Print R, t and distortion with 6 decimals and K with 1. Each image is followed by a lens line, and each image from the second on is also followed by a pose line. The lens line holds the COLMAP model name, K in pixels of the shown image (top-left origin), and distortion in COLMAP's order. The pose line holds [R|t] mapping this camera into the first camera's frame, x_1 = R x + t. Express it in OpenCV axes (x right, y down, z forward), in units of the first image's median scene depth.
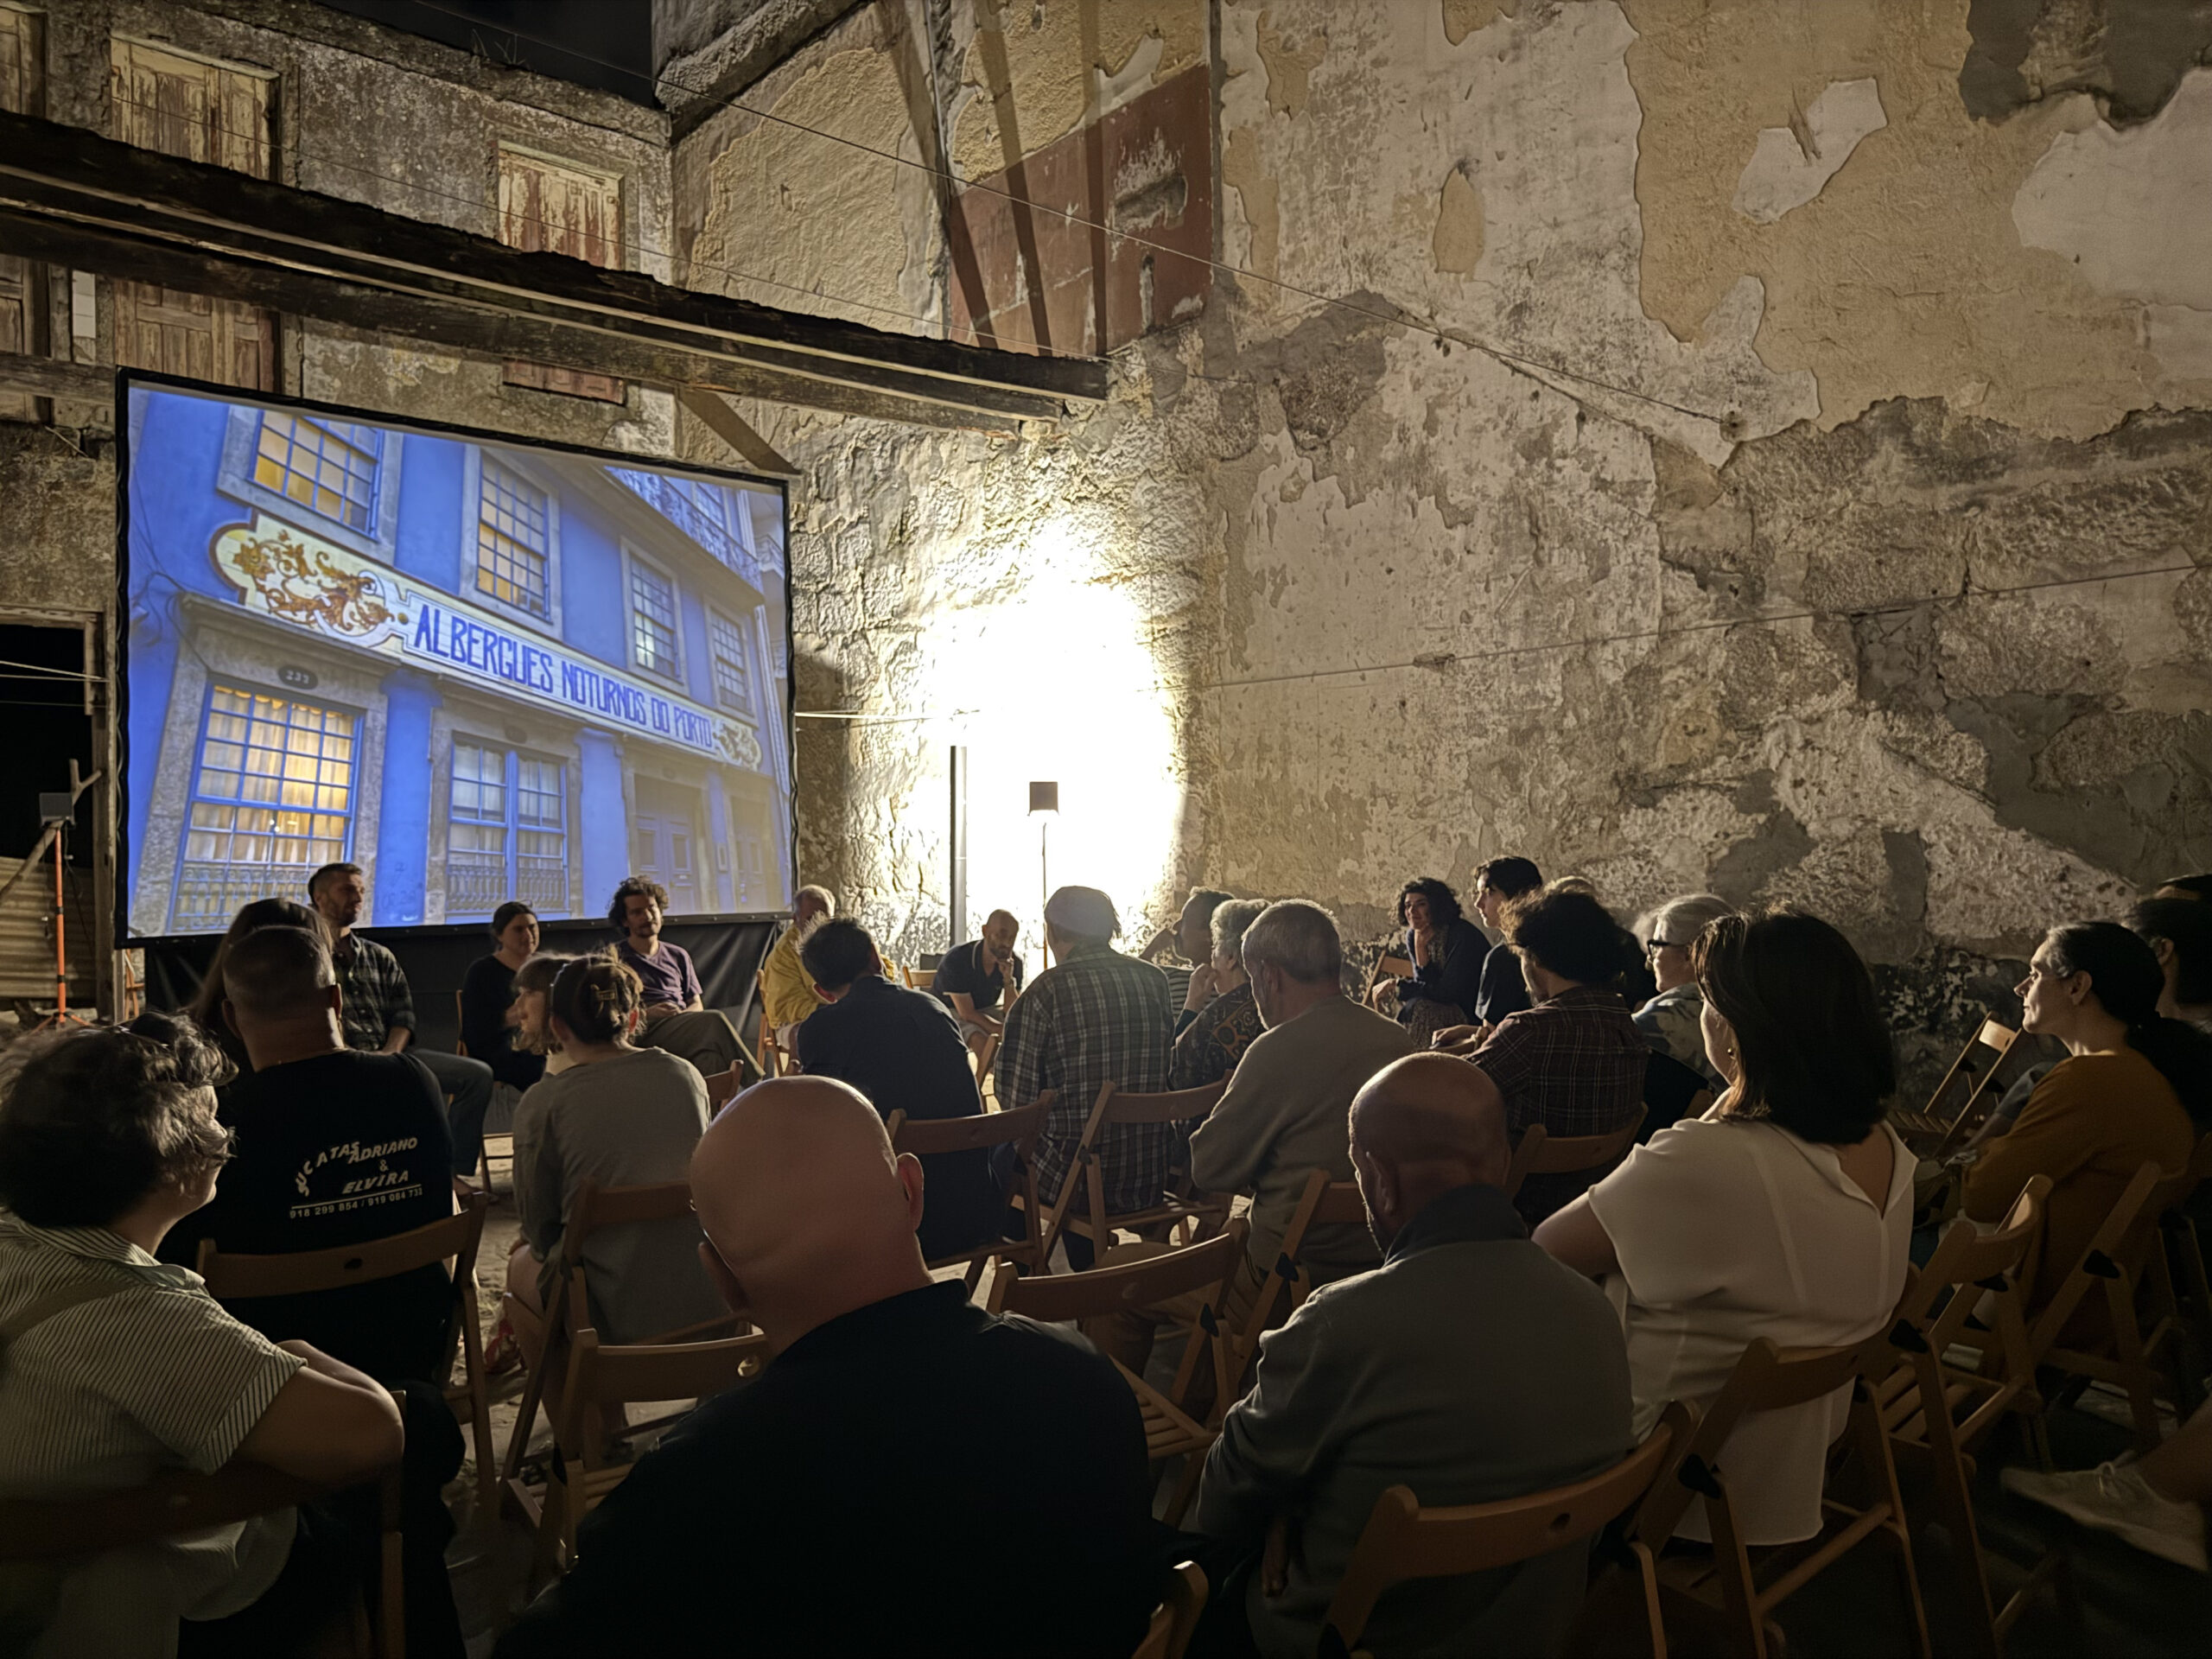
lens RADIAL K [[1533.3, 0, 1122.9], [0, 1533.3, 843.8], [0, 0, 1]] dist [0.048402, -0.054490]
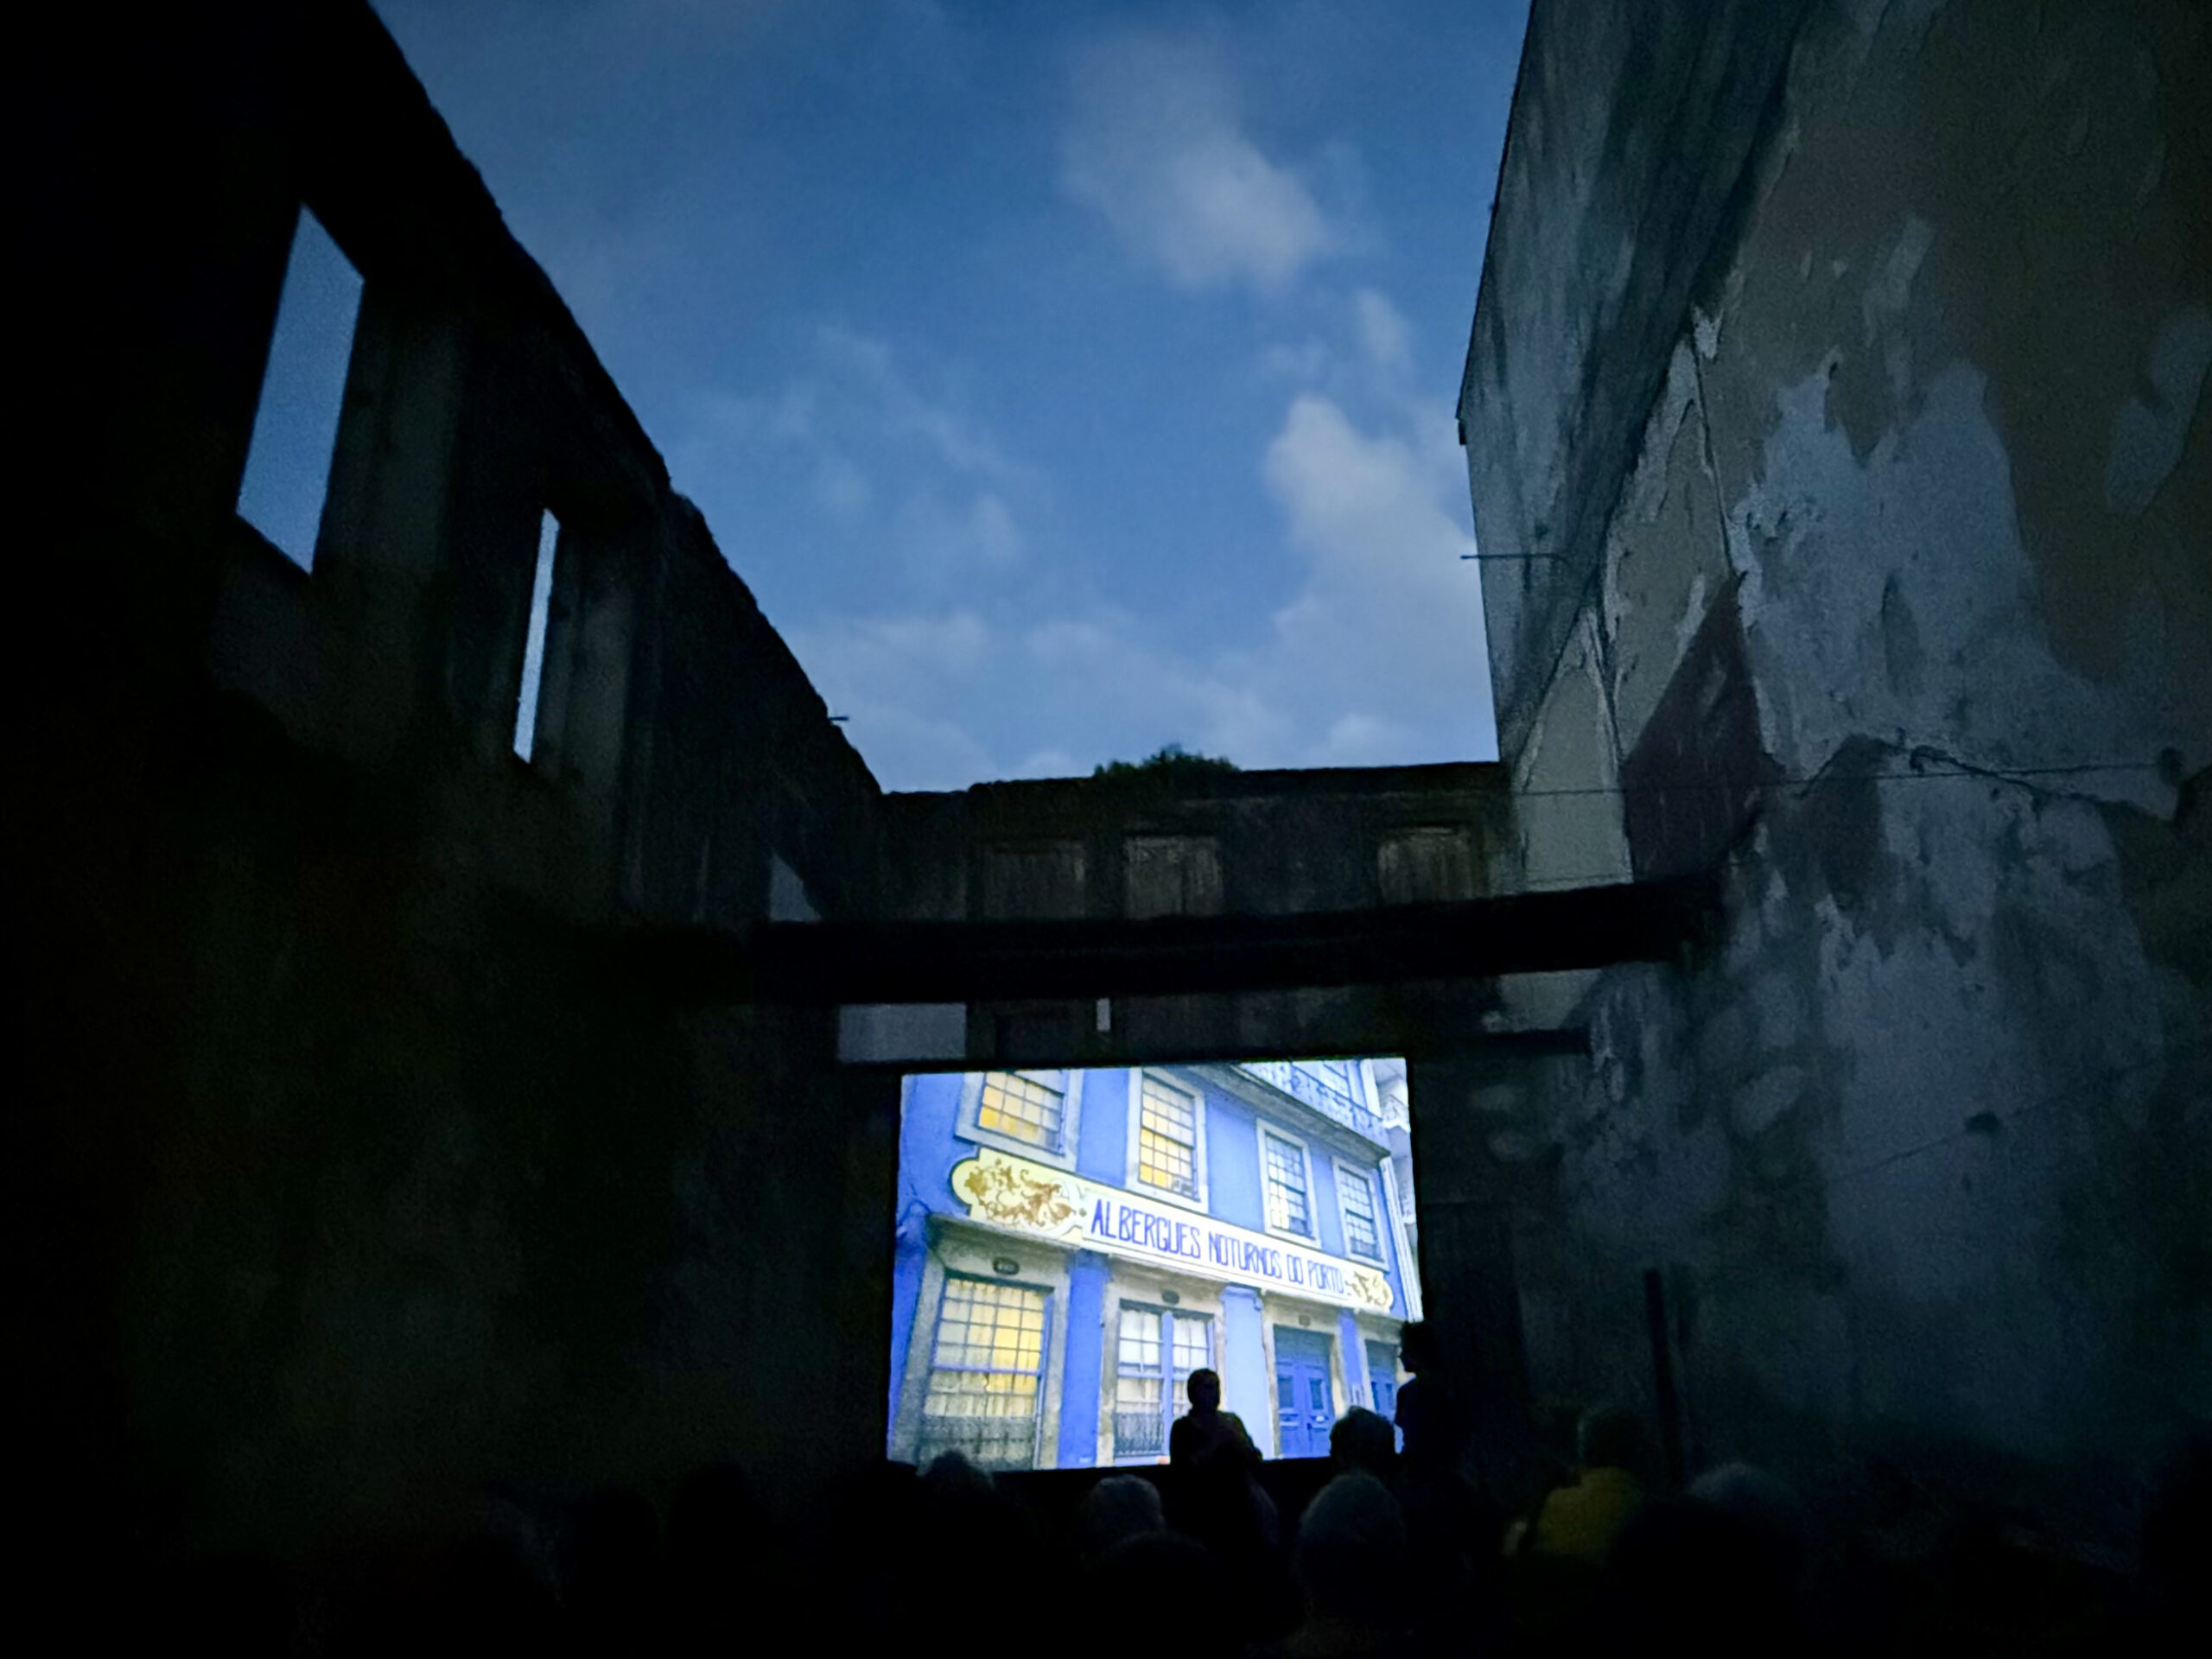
lens RADIAL K [[1354.0, 0, 1312.6], [0, 1354.0, 977.7], [0, 0, 1]] dist [0.008668, 0.003407]
pose [[0.773640, -0.210327, -0.597698, 0.379099], [0.038915, 0.957291, -0.286495, -0.002561], [0.632429, 0.198385, 0.748784, 0.234270]]
